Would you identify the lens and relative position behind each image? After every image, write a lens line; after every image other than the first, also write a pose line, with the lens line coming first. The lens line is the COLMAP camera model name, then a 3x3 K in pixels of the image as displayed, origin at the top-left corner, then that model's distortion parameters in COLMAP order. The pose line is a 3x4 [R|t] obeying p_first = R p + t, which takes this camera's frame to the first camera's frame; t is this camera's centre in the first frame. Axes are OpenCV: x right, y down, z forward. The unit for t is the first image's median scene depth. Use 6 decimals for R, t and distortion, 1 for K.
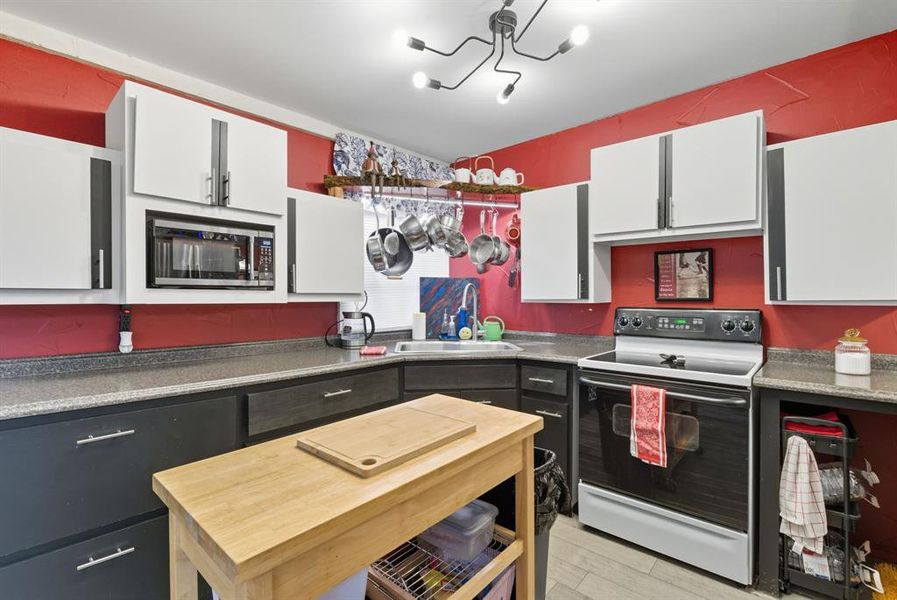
lens RADIAL K [[404.5, 0, 442.8], [0, 404.5, 299.5], [0, 0, 1]] dist [0.000268, -0.000380]
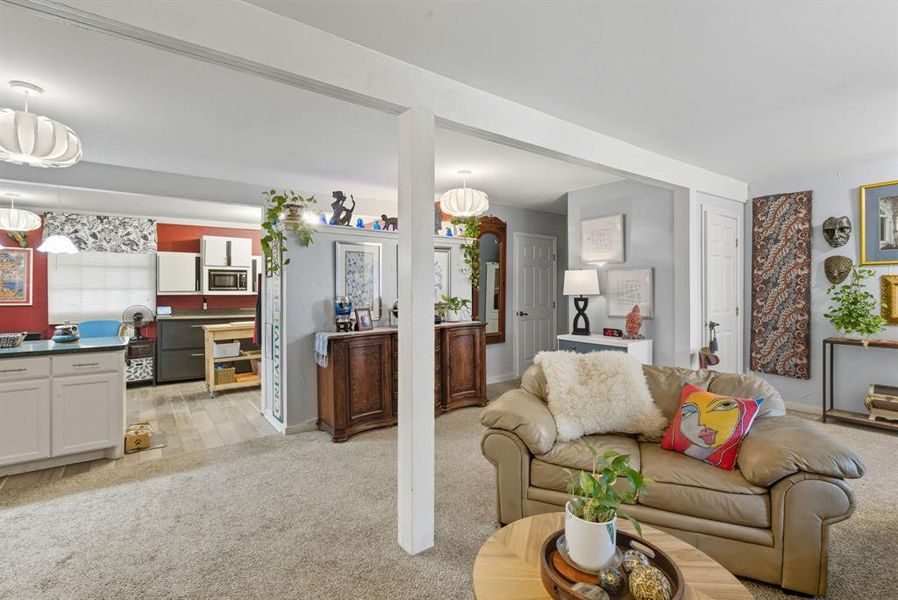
lens RADIAL K [[425.3, 0, 447.4], [0, 425.3, 289.3], [0, 0, 1]] dist [0.002714, 0.000538]
pose [[0.976325, 0.000057, -0.216308, 1.760660], [-0.001886, 0.999964, -0.008248, -0.009160], [0.216300, 0.008460, 0.976290, -1.826273]]
